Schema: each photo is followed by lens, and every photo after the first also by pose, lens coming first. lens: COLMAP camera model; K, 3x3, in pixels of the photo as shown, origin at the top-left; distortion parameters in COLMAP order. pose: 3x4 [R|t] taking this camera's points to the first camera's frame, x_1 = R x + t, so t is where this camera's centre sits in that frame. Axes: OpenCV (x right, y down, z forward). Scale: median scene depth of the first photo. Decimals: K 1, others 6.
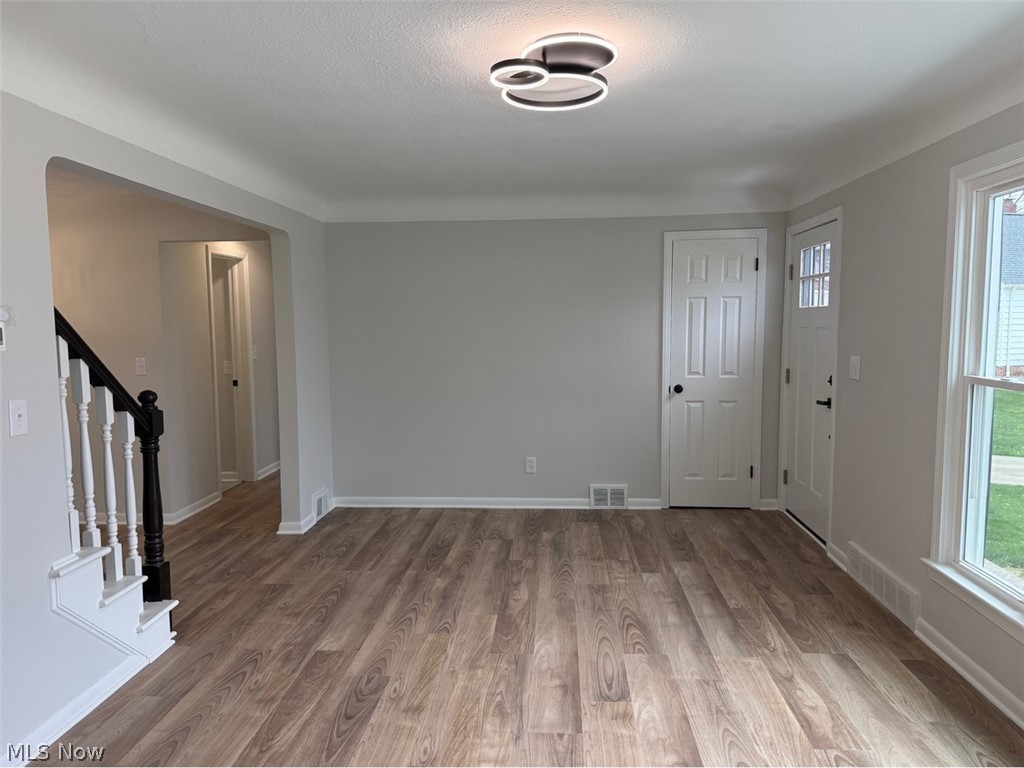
lens RADIAL K [[730.1, 0, 504.6], [0, 730.1, 388.4], [0, 0, 1]] dist [0.065634, -0.059962]
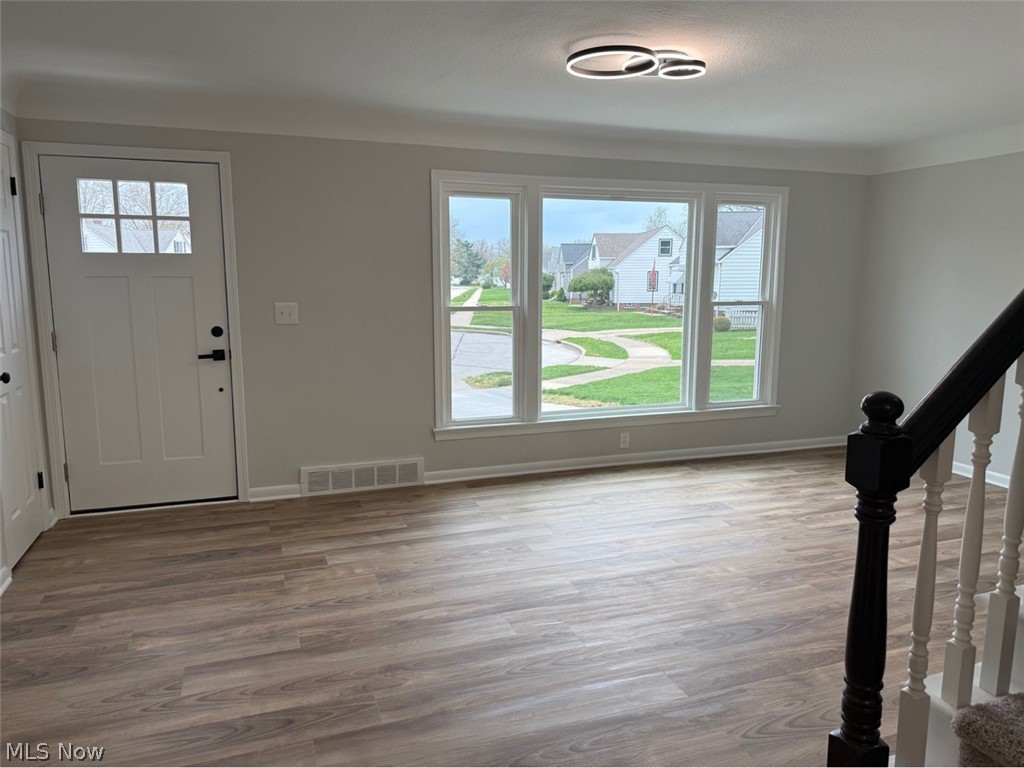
lens RADIAL K [[730.1, 0, 518.5], [0, 730.1, 383.2], [0, 0, 1]] dist [0.065634, -0.059962]
pose [[-0.429377, -0.124334, 0.894526, -0.629163], [0.086281, 0.980300, 0.177672, -0.085403], [-0.898995, 0.153469, -0.410190, 1.091069]]
